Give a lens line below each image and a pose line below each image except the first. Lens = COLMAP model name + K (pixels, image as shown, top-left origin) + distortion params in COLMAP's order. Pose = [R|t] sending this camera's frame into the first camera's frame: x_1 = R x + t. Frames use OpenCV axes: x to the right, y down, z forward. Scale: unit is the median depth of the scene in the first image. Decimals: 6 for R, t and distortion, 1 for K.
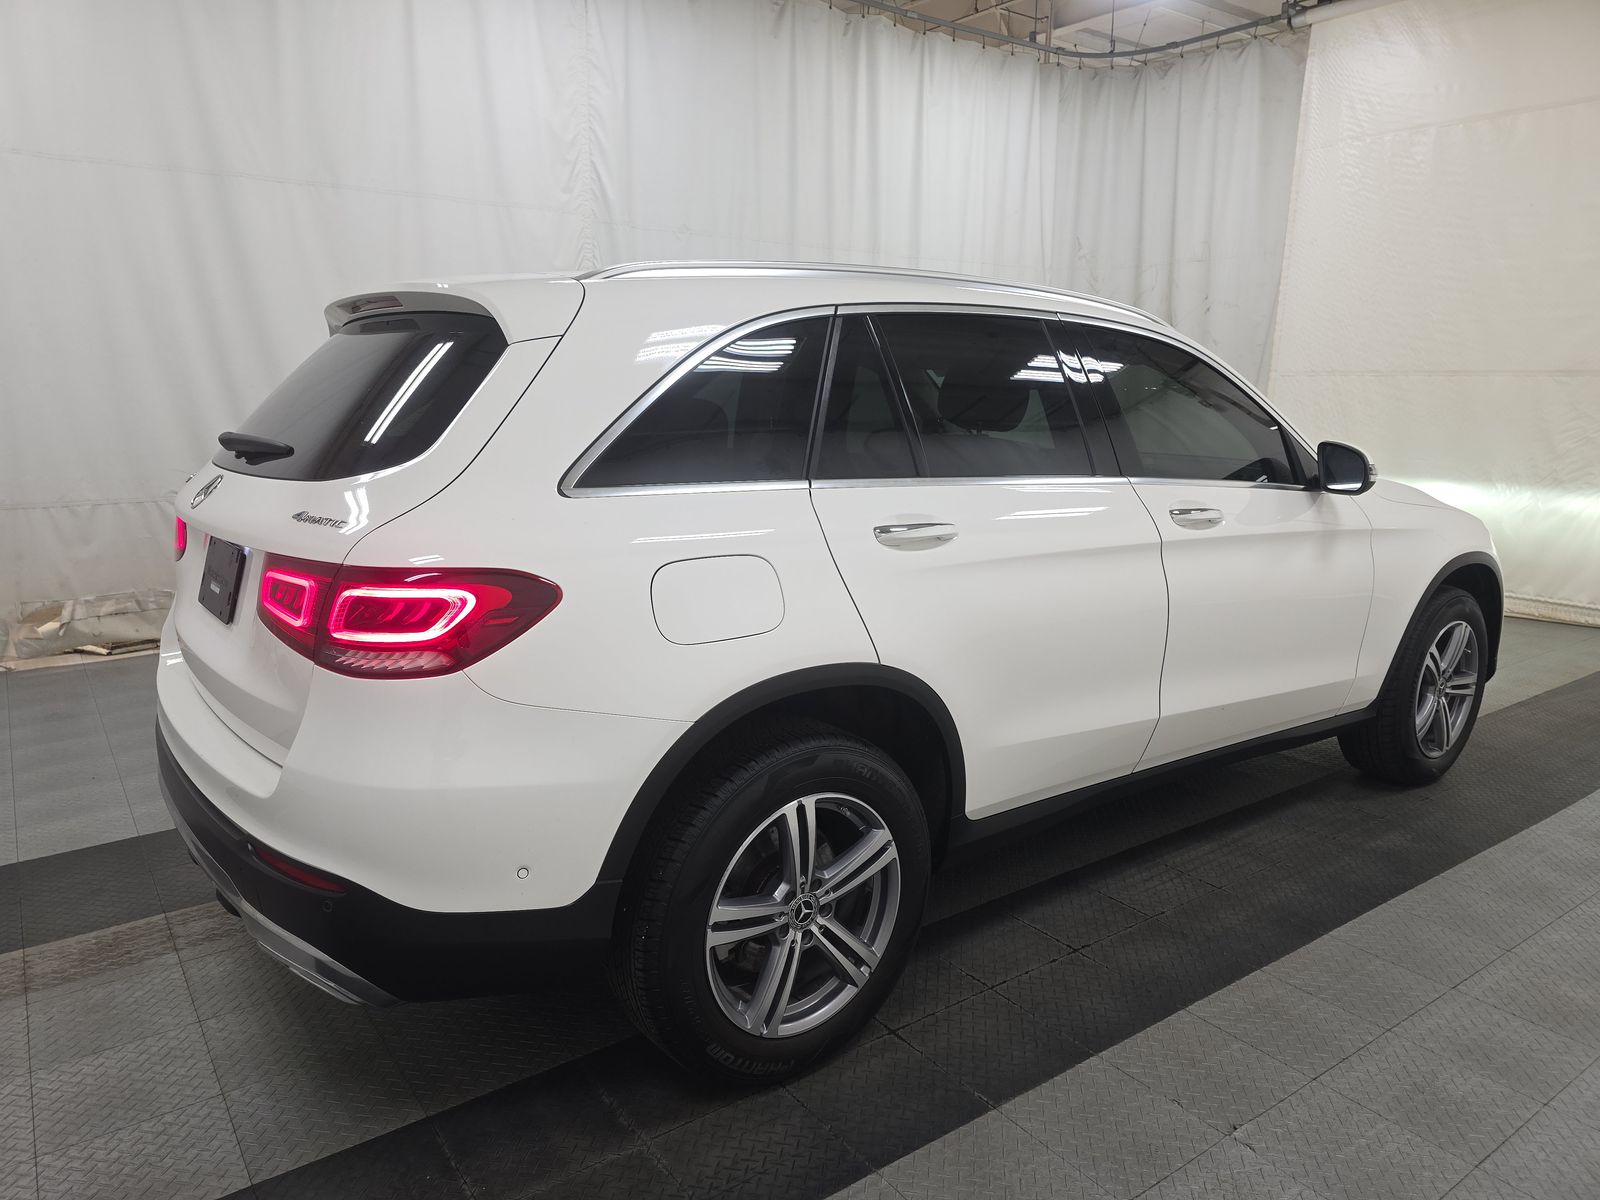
lens RADIAL K [[1078.2, 0, 799.7], [0, 1078.2, 618.8], [0, 0, 1]] dist [0.027798, -0.038716]
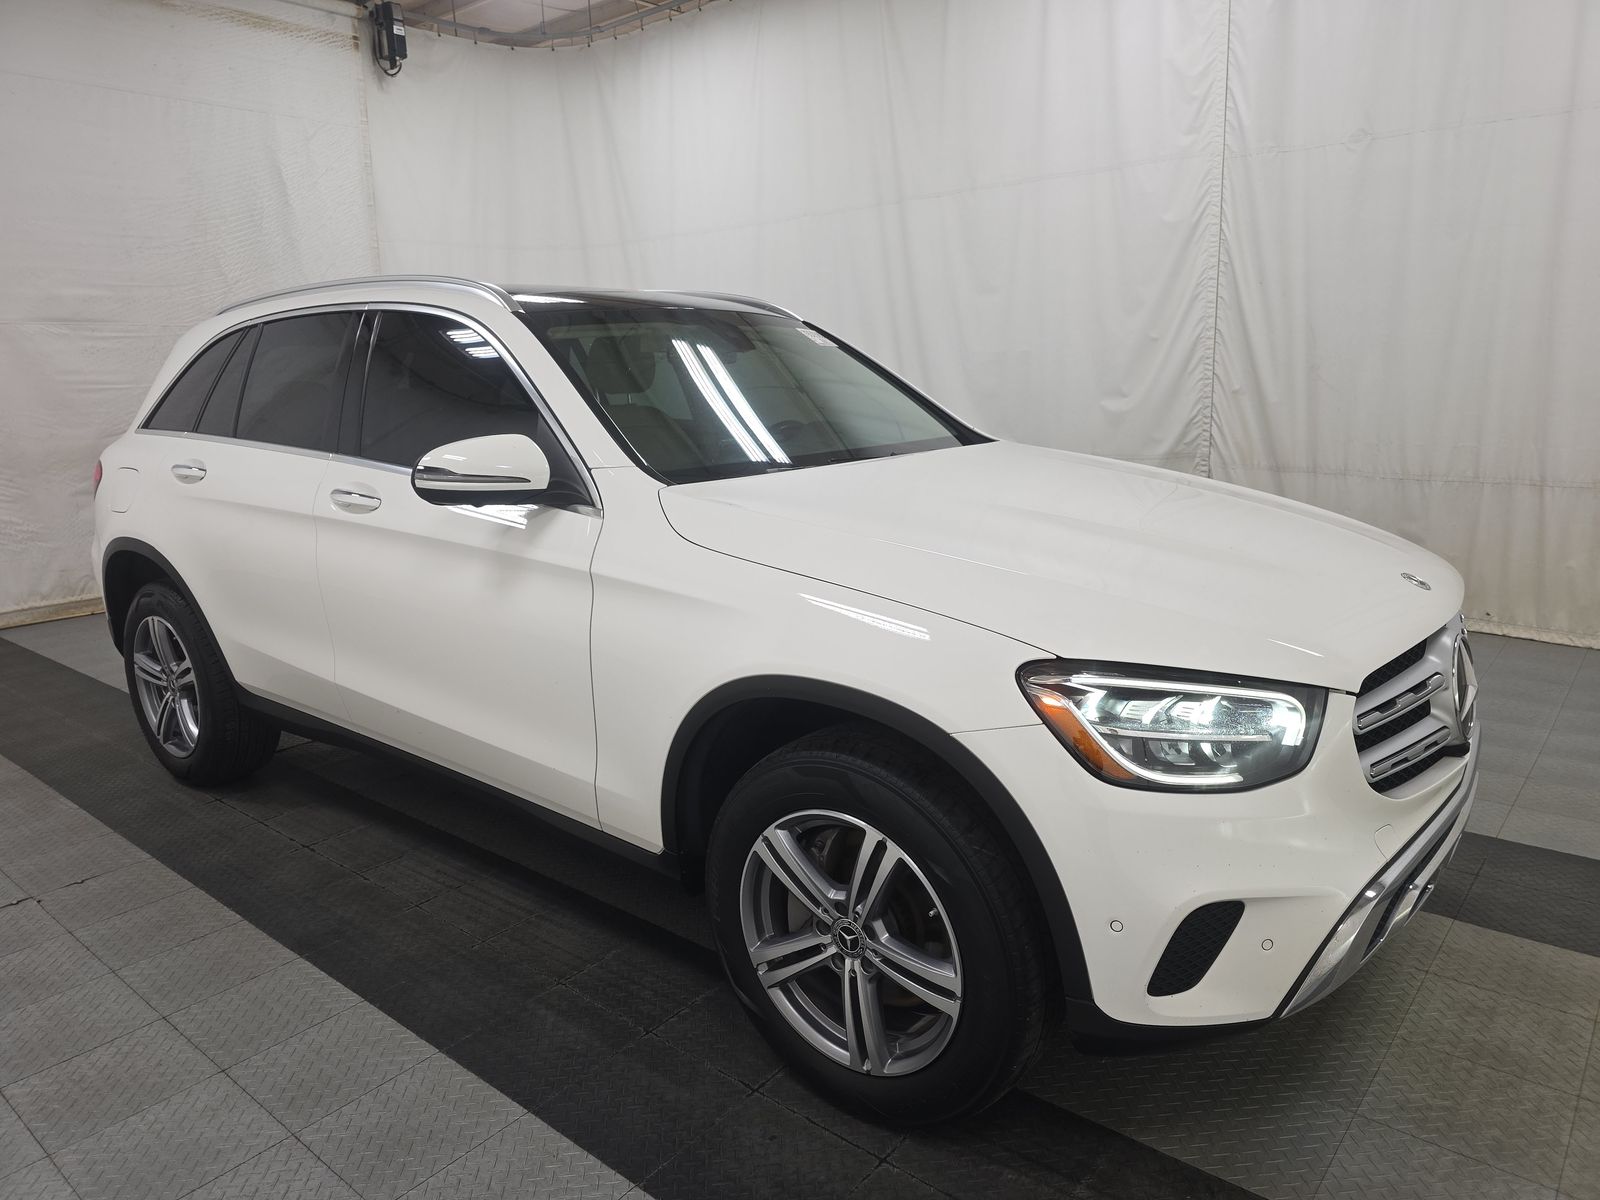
lens RADIAL K [[1078.2, 0, 799.7], [0, 1078.2, 618.8], [0, 0, 1]] dist [0.027798, -0.038716]
pose [[0.222284, 0.201619, -0.953908, 0.838181], [-0.171786, 0.971177, 0.165238, -0.131347], [0.959729, 0.127138, 0.250512, 0.684101]]
